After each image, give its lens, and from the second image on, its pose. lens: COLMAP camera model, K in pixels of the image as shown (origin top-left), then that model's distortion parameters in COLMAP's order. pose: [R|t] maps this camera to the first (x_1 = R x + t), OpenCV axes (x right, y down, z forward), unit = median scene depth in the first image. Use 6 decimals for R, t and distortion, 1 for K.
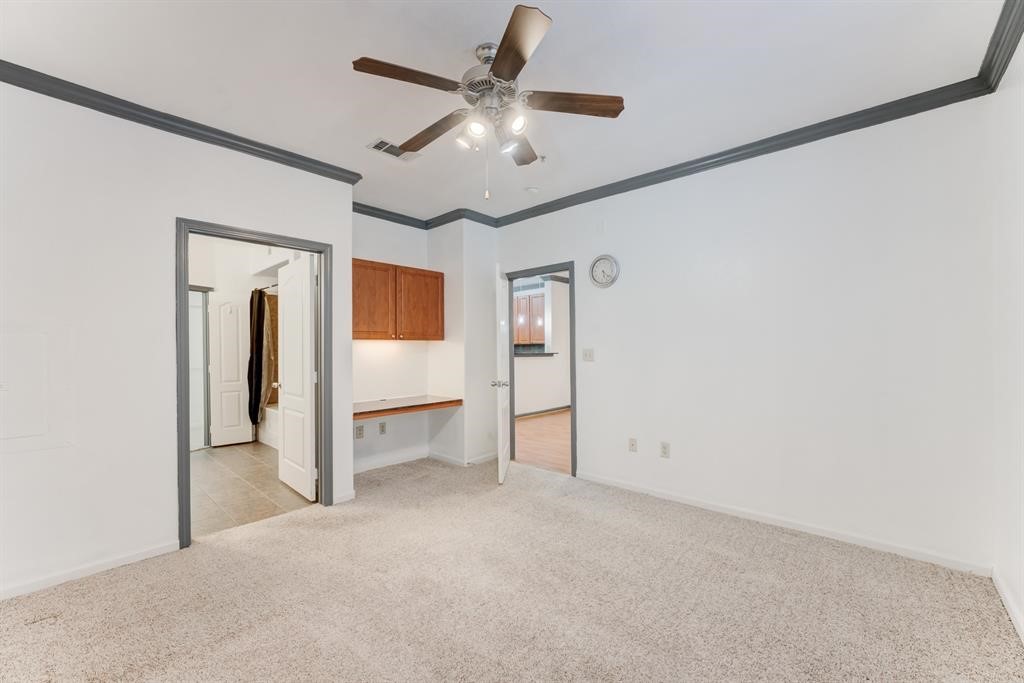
lens RADIAL K [[412.7, 0, 514.9], [0, 412.7, 343.3], [0, 0, 1]] dist [-0.022208, -0.000276]
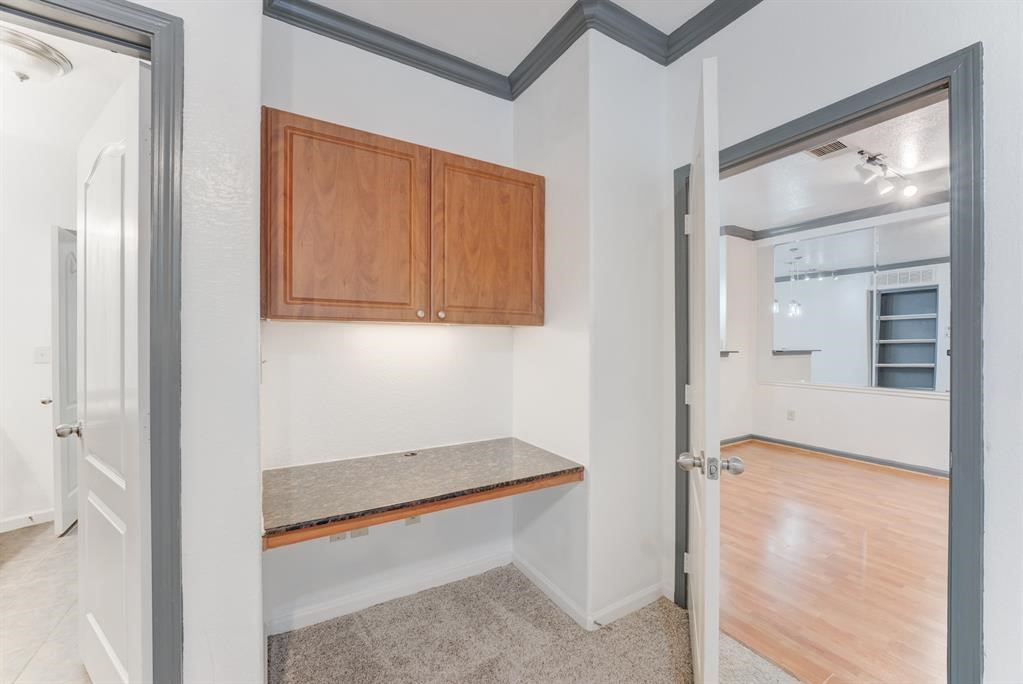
lens RADIAL K [[412.3, 0, 514.0], [0, 412.3, 339.4], [0, 0, 1]] dist [-0.022208, -0.000276]
pose [[0.956685, 0.010243, -0.290943, -0.075920], [-0.007971, 0.999928, 0.008992, 0.004529], [0.291014, -0.006283, 0.956698, 0.587066]]
